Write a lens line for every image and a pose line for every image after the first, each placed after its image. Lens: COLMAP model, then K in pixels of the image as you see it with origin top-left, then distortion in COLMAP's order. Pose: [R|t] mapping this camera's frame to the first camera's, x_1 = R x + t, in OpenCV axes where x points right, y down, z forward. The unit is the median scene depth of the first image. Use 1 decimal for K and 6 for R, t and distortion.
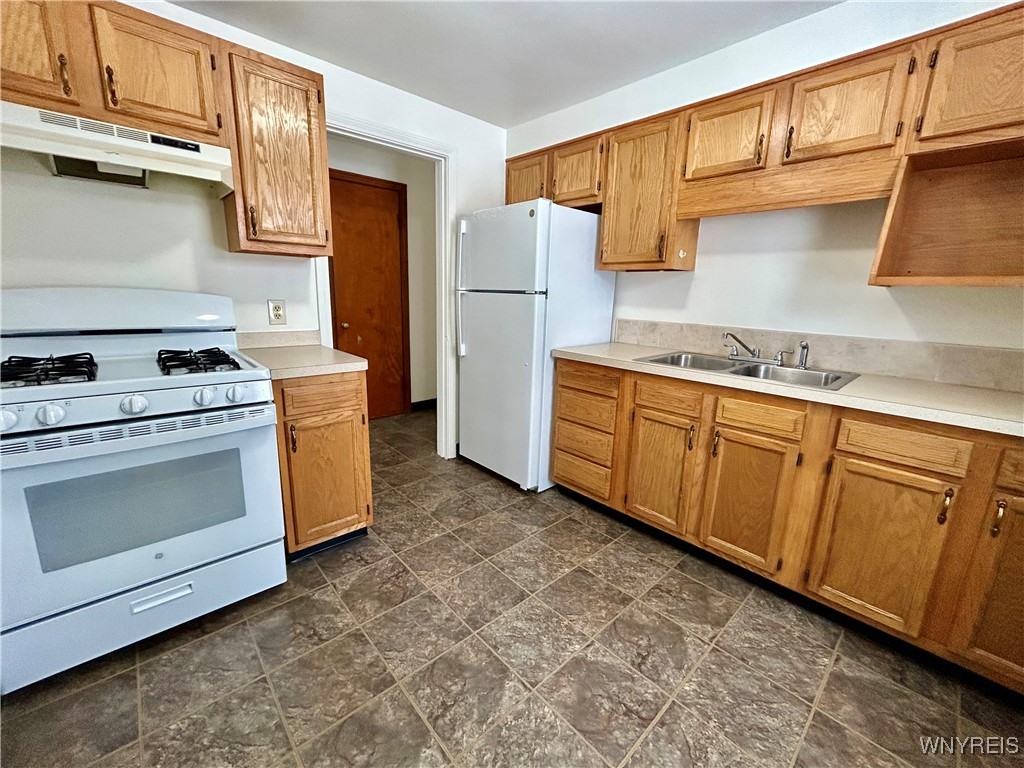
lens RADIAL K [[419.2, 0, 514.0], [0, 419.2, 380.3], [0, 0, 1]] dist [-0.000886, 0.001226]
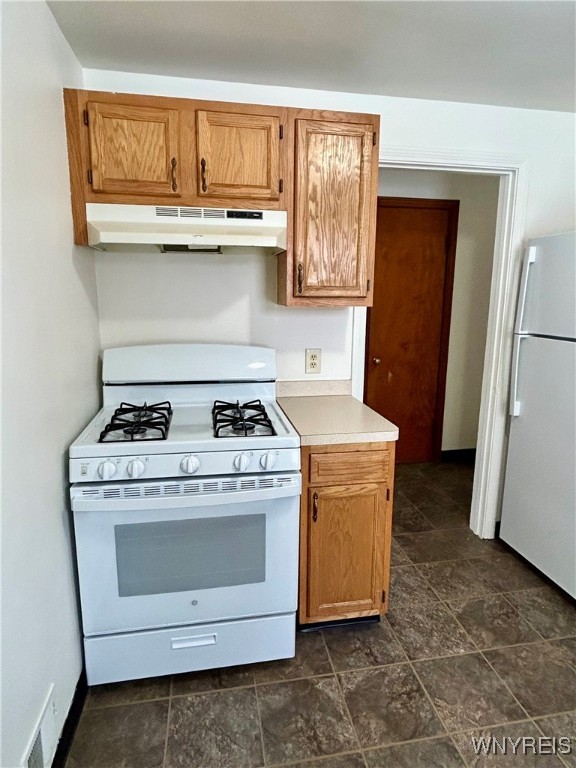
lens RADIAL K [[467.5, 0, 293.0], [0, 467.5, 382.9], [0, 0, 1]] dist [0.003193, 0.002247]
pose [[0.849285, 0.075157, -0.522557, -0.039855], [-0.094264, 0.995497, -0.010025, -0.120753], [0.519451, 0.057773, 0.852545, 0.063019]]
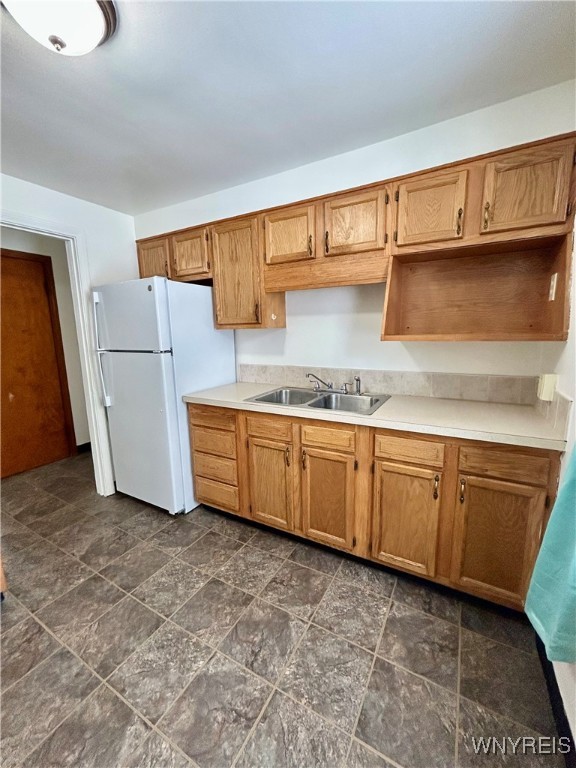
lens RADIAL K [[314.4, 0, 291.2], [0, 314.4, 382.6], [0, 0, 1]] dist [-0.000886, 0.001226]
pose [[0.949740, -0.096708, 0.297727, 0.172634], [0.110089, 0.993514, -0.028468, -0.072235], [-0.293043, 0.059814, 0.954226, 0.038903]]
